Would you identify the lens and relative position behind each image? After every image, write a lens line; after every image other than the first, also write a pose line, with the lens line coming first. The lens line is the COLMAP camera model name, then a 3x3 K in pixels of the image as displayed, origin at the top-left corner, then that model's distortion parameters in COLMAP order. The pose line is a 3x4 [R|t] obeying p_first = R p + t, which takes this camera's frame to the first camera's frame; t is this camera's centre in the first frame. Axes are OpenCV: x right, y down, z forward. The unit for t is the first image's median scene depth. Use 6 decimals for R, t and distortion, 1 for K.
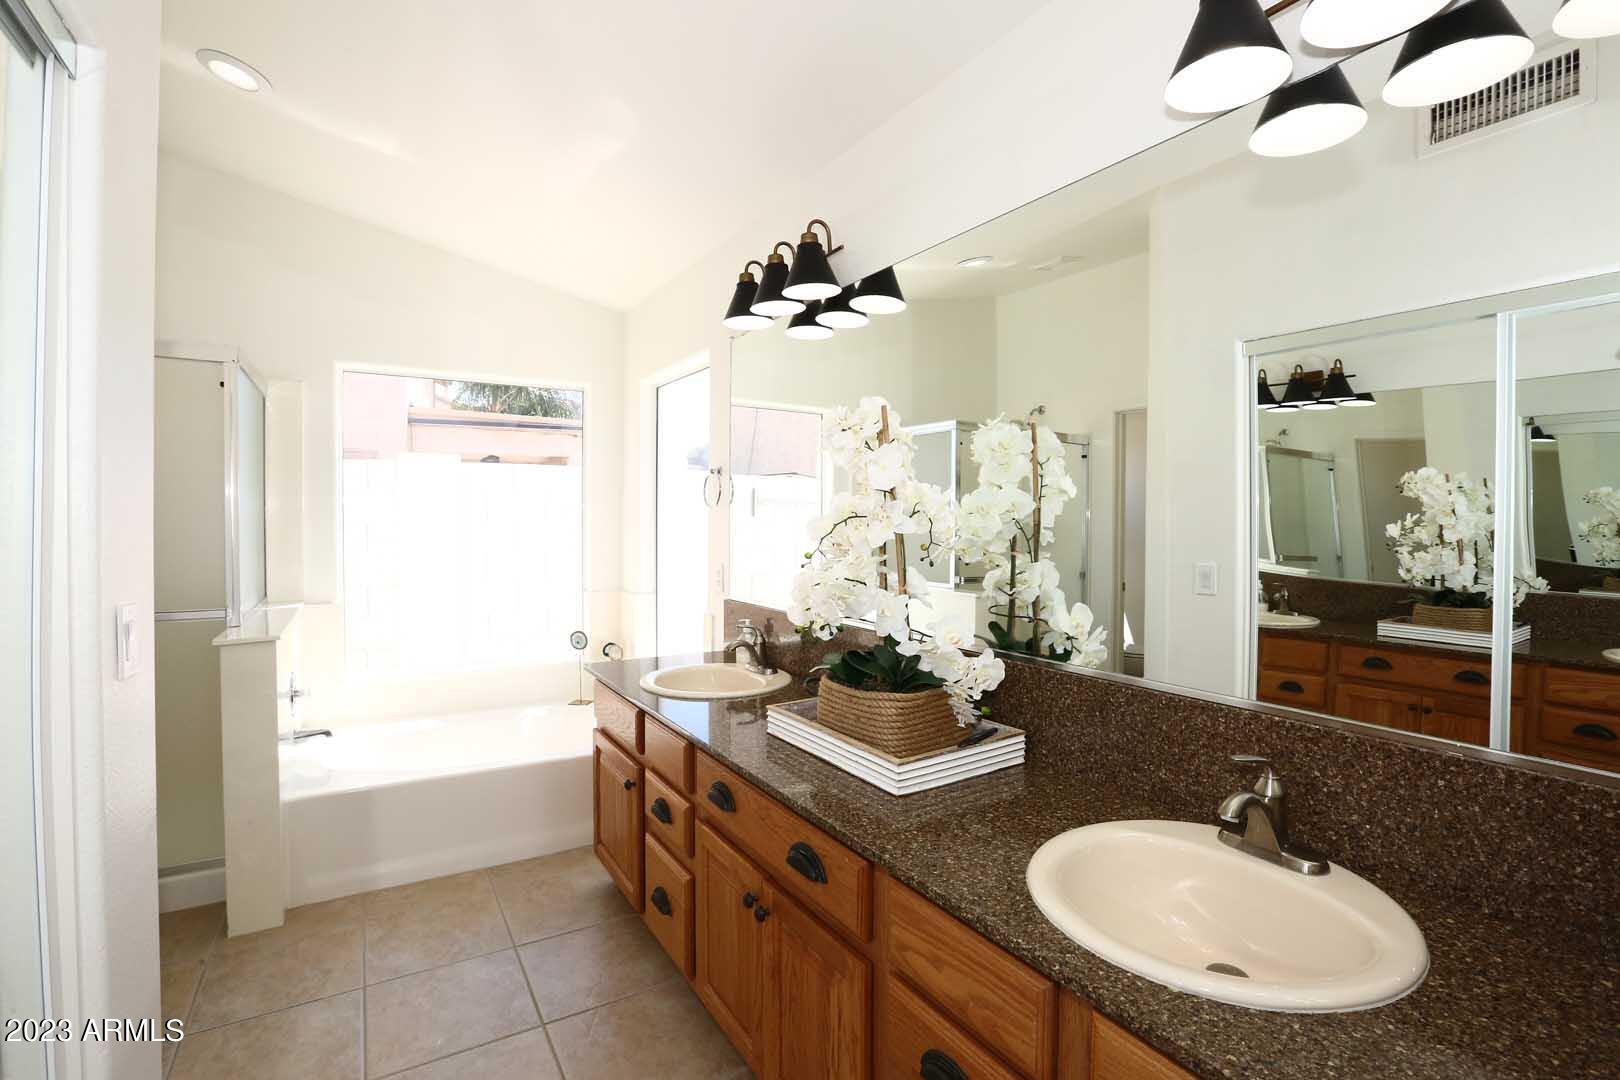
lens RADIAL K [[749.5, 0, 806.3], [0, 749.5, 535.2], [0, 0, 1]] dist [-0.045671, 0.016812]
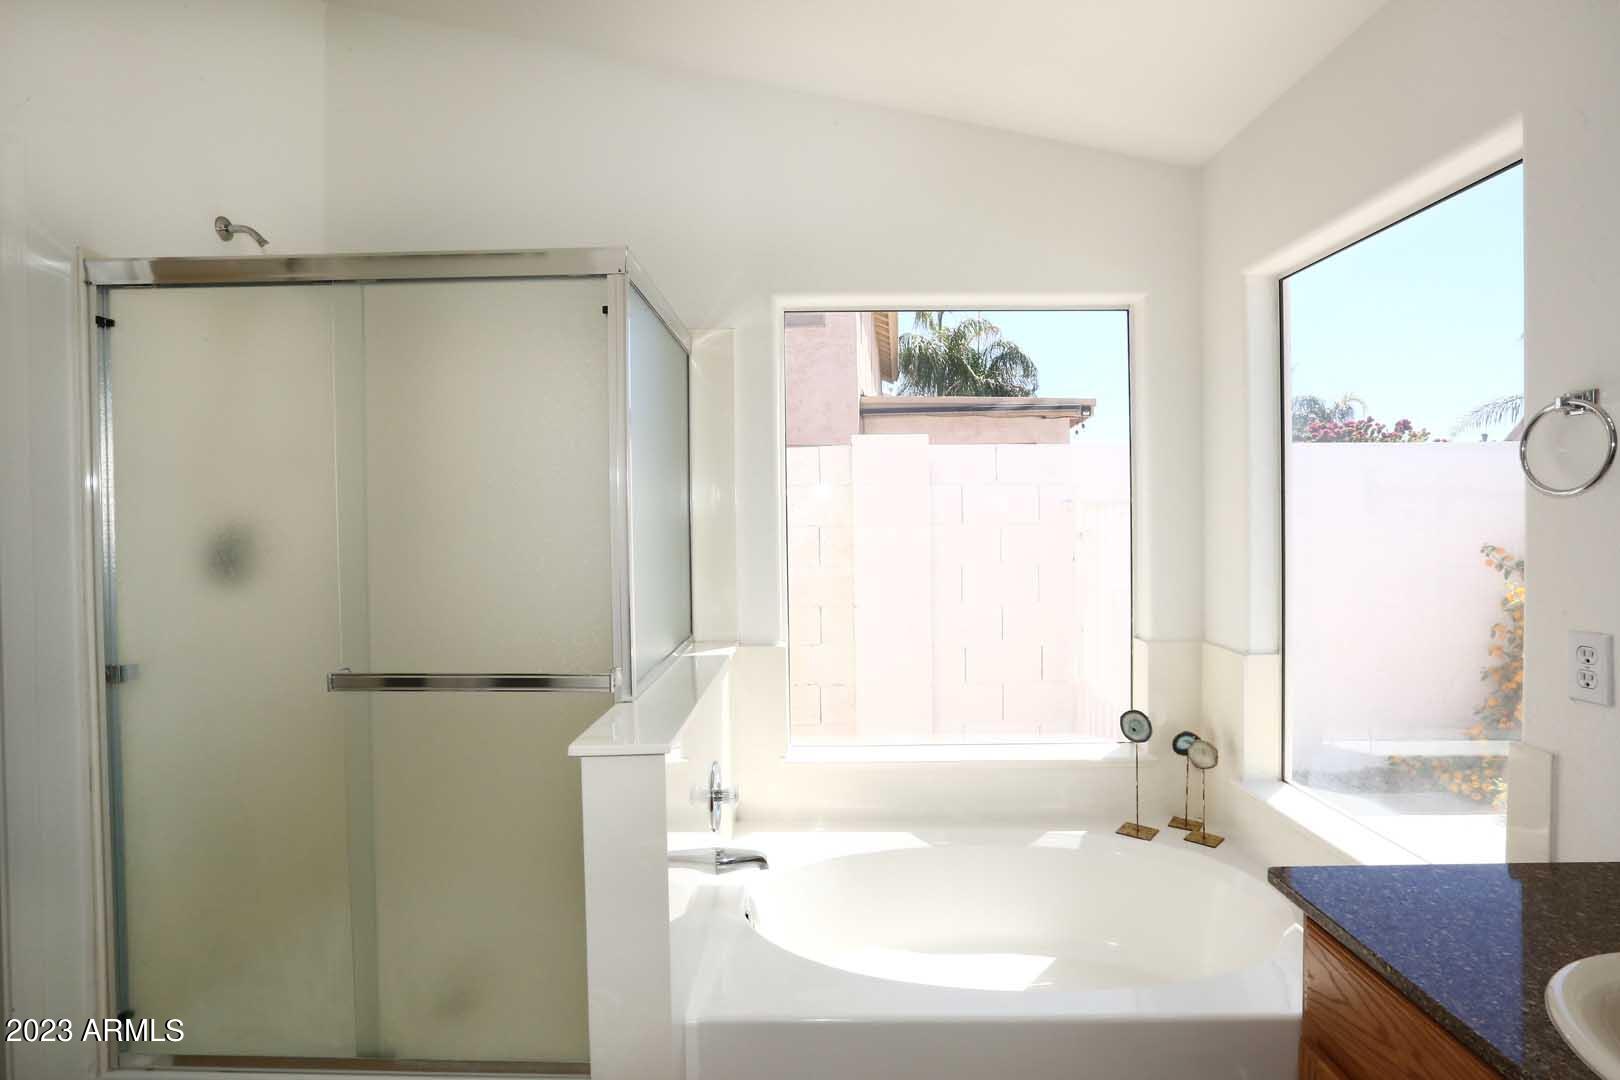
lens RADIAL K [[794.2, 0, 803.3], [0, 794.2, 529.7], [0, 0, 1]] dist [-0.014159, 0.000973]
pose [[0.846311, -0.004460, -0.532671, -0.232915], [0.003536, 0.999990, -0.002755, -0.014047], [0.532677, 0.000448, 0.846318, 0.404538]]
